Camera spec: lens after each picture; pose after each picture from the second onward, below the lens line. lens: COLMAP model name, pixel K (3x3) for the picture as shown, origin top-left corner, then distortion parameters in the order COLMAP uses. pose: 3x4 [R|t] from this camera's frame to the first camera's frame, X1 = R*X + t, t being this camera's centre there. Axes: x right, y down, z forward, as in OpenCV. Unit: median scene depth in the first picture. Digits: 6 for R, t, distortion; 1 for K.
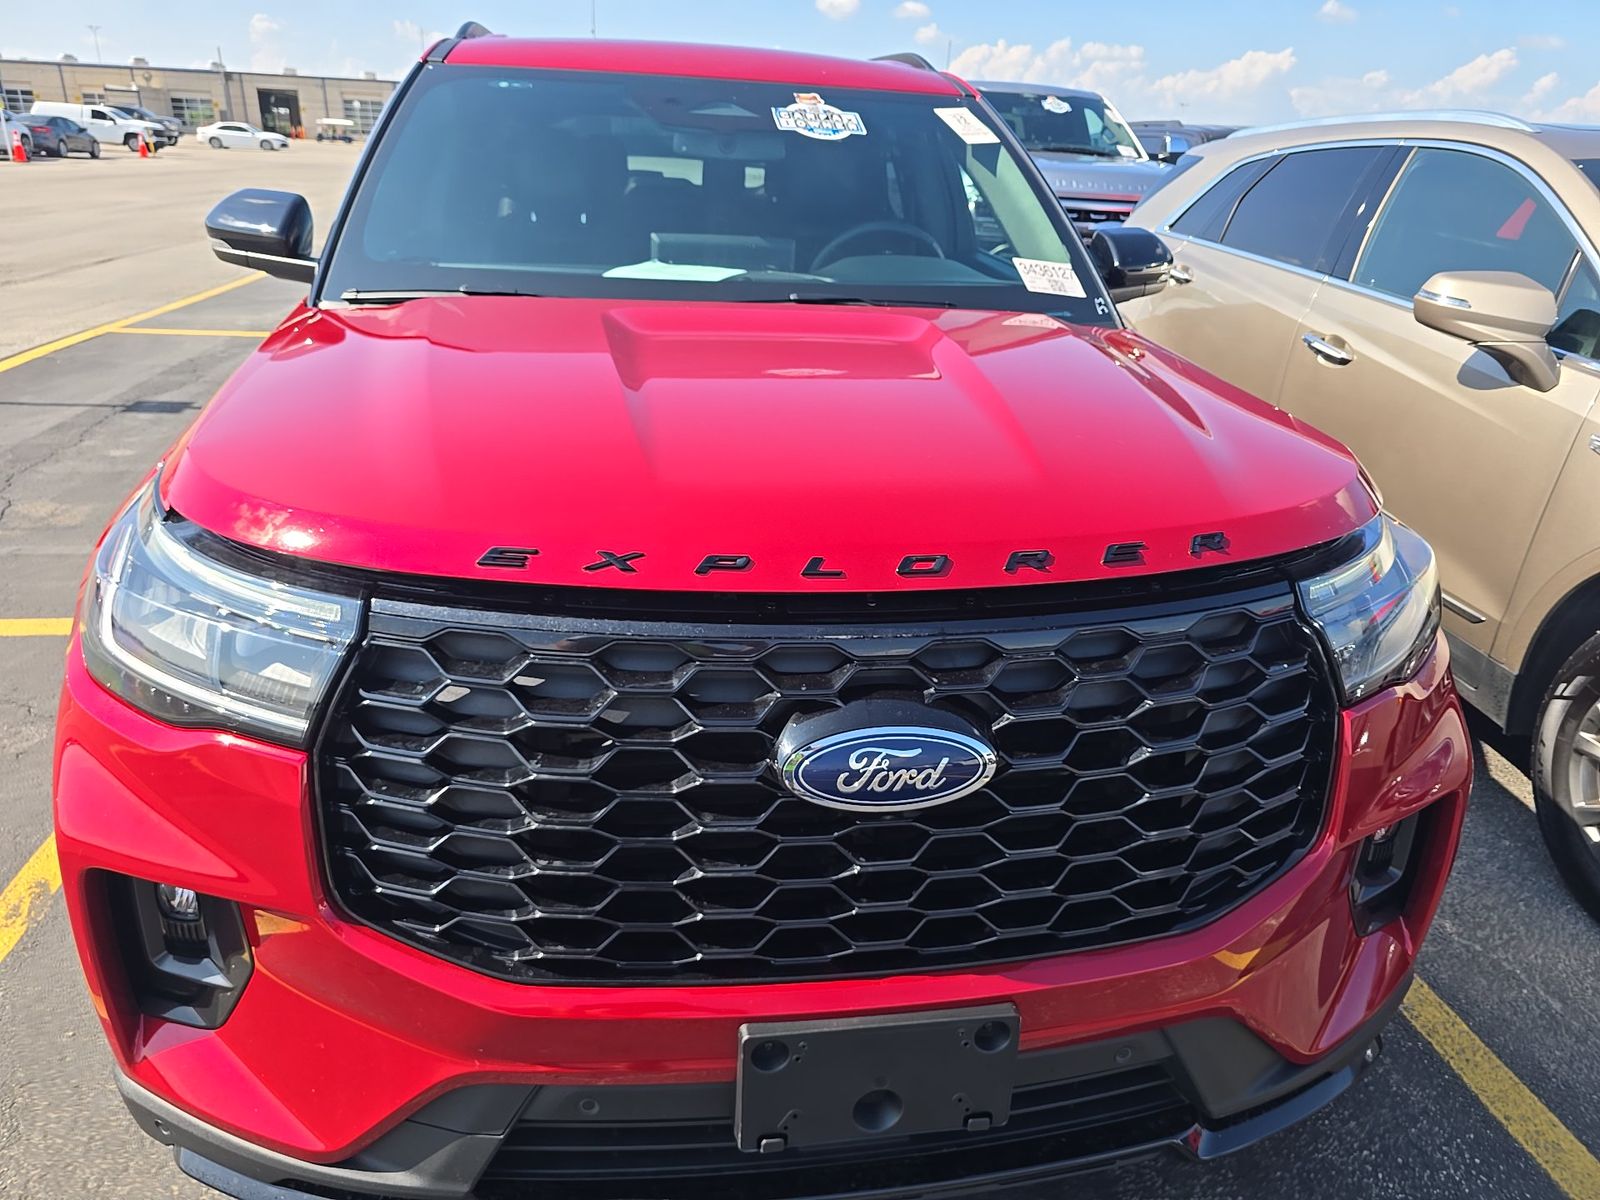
lens RADIAL K [[1087.5, 0, 800.0], [0, 1087.5, 600.0], [0, 0, 1]] dist [0.037687, -0.033260]
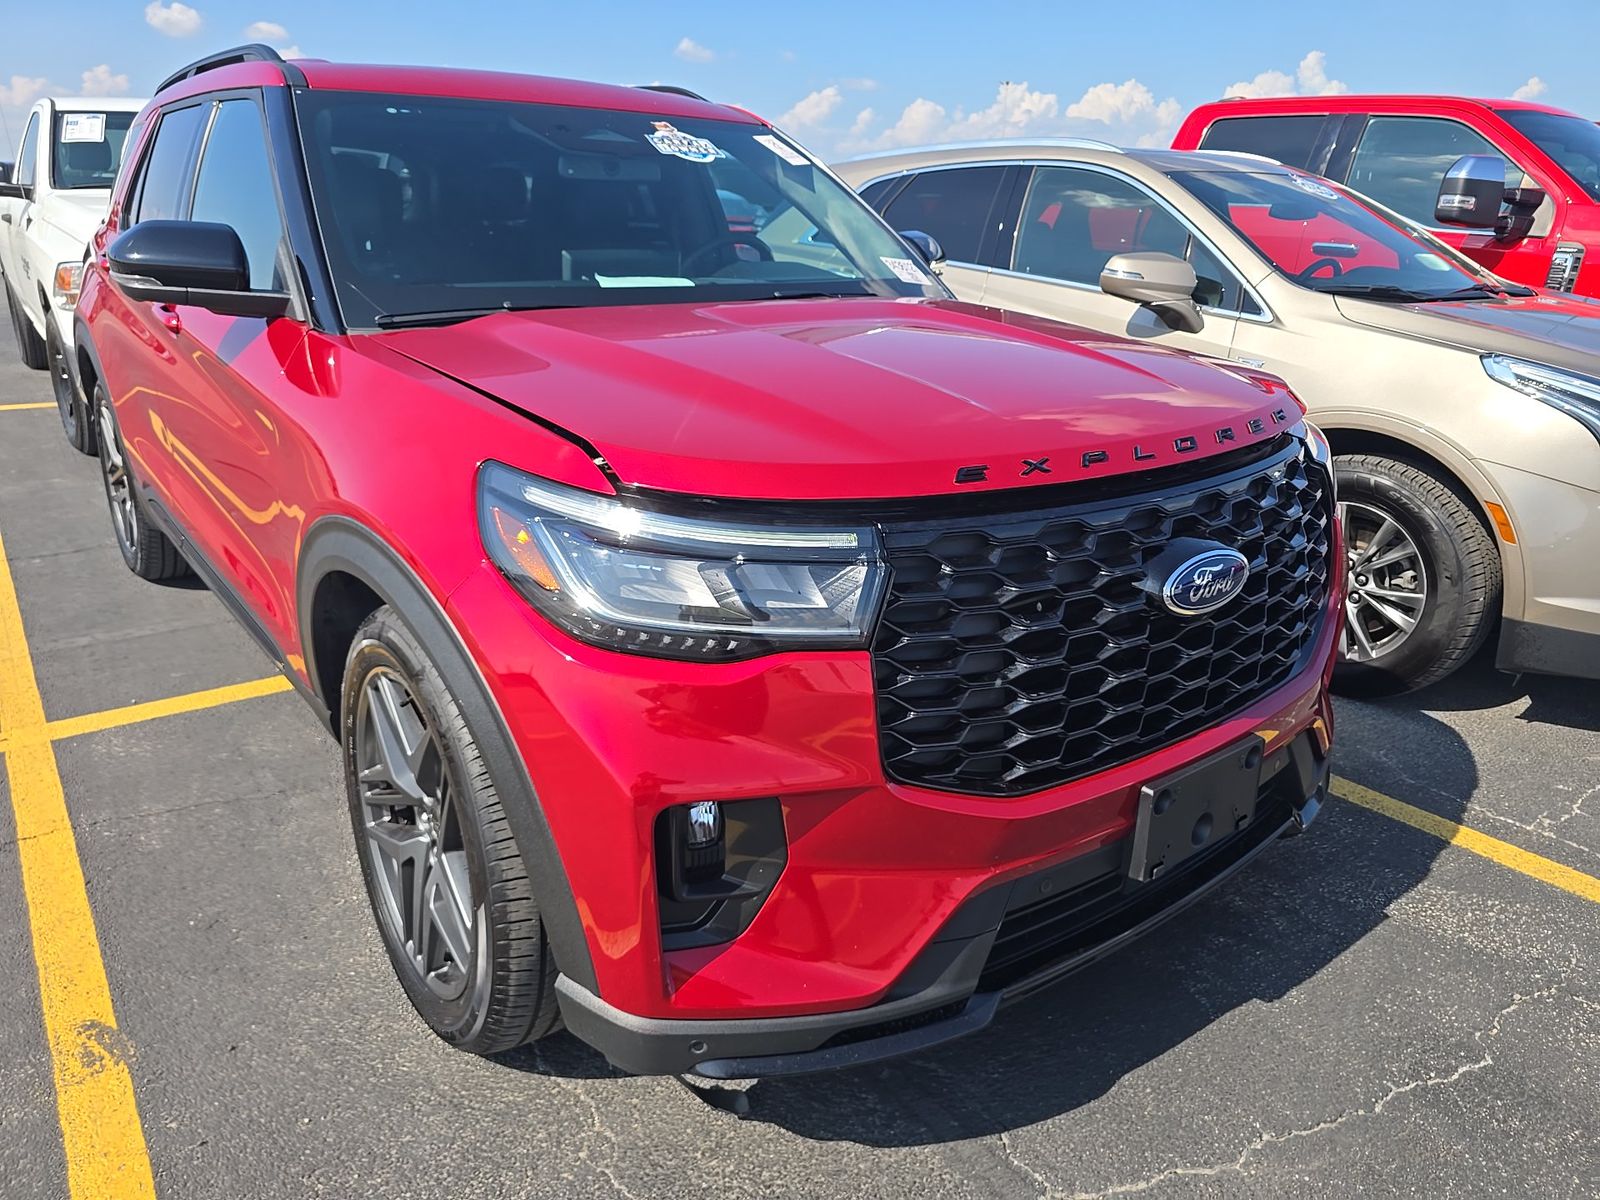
lens RADIAL K [[1087.5, 0, 800.0], [0, 1087.5, 600.0], [0, 0, 1]] dist [0.037687, -0.033260]
pose [[0.878031, -0.185037, 0.441388, -0.476709], [0.194020, 0.980675, 0.025159, 0.016310], [-0.437514, 0.063548, 0.896963, -0.035268]]
